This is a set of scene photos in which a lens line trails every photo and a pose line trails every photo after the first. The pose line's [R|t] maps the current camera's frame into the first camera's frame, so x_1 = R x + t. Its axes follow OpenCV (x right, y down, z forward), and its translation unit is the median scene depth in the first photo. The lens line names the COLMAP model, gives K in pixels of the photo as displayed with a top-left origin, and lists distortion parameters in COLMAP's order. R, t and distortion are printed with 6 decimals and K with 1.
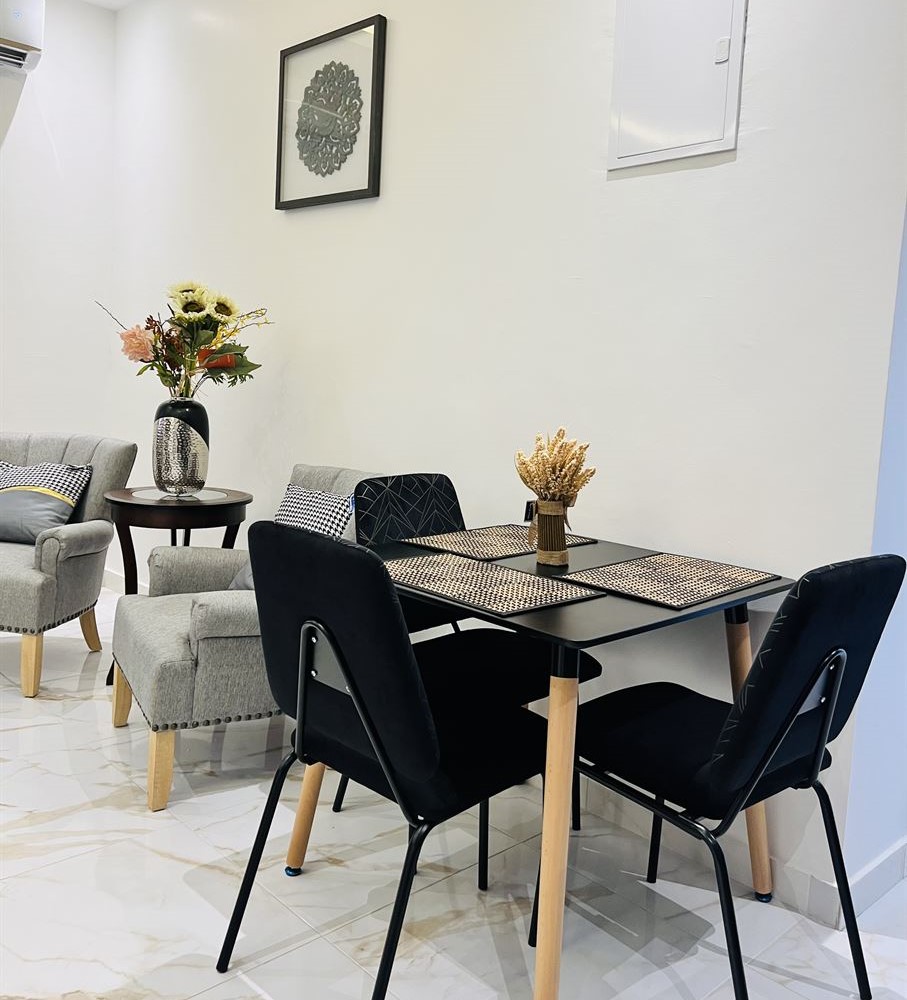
lens RADIAL K [[925.2, 0, 453.5], [0, 925.2, 500.0], [0, 0, 1]] dist [0.004982, -0.002203]
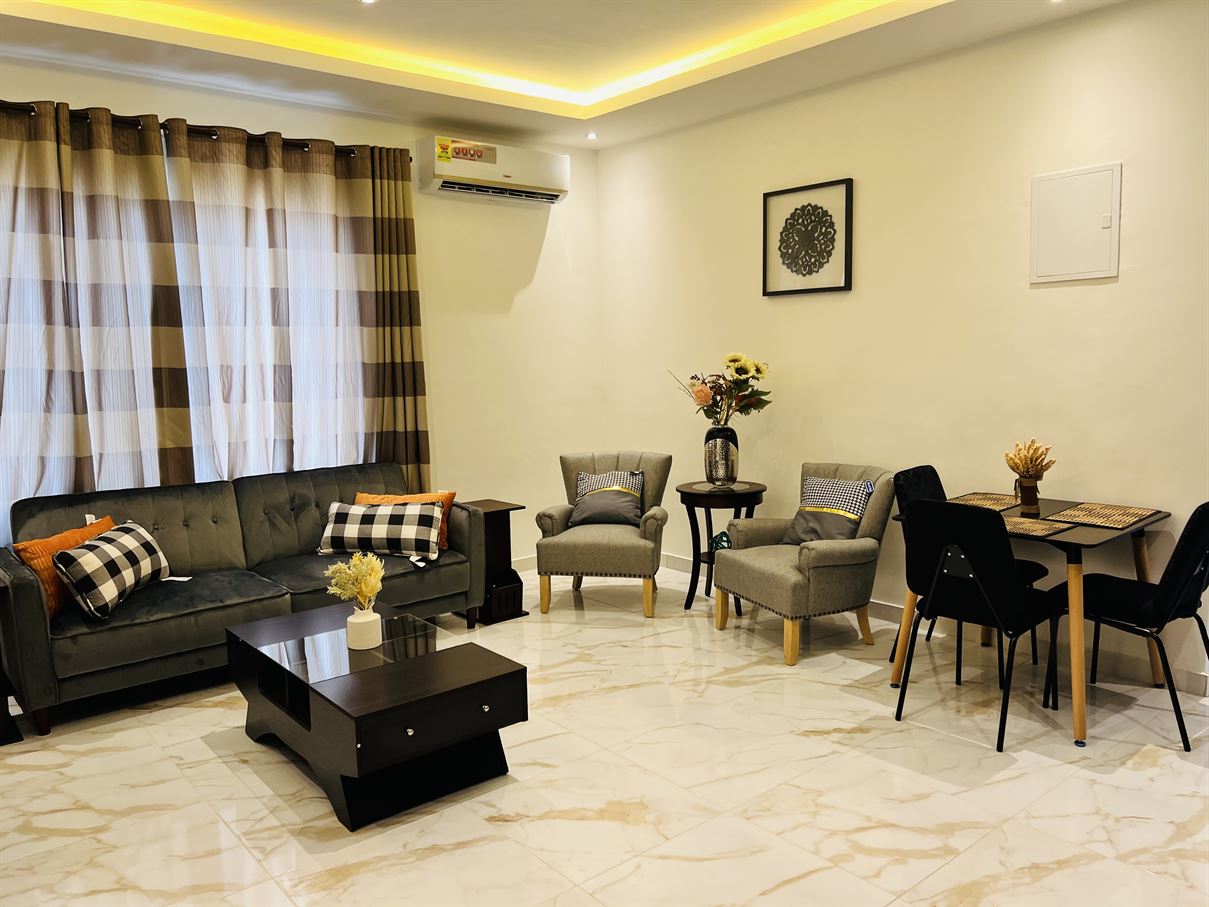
lens RADIAL K [[909.6, 0, 604.2], [0, 909.6, 491.1], [0, 0, 1]] dist [0.057824, -0.103530]
pose [[0.994549, -0.067762, -0.079244, -0.395884], [0.069643, 0.997346, 0.021210, -0.047936], [0.077597, -0.026613, 0.996630, -0.594436]]
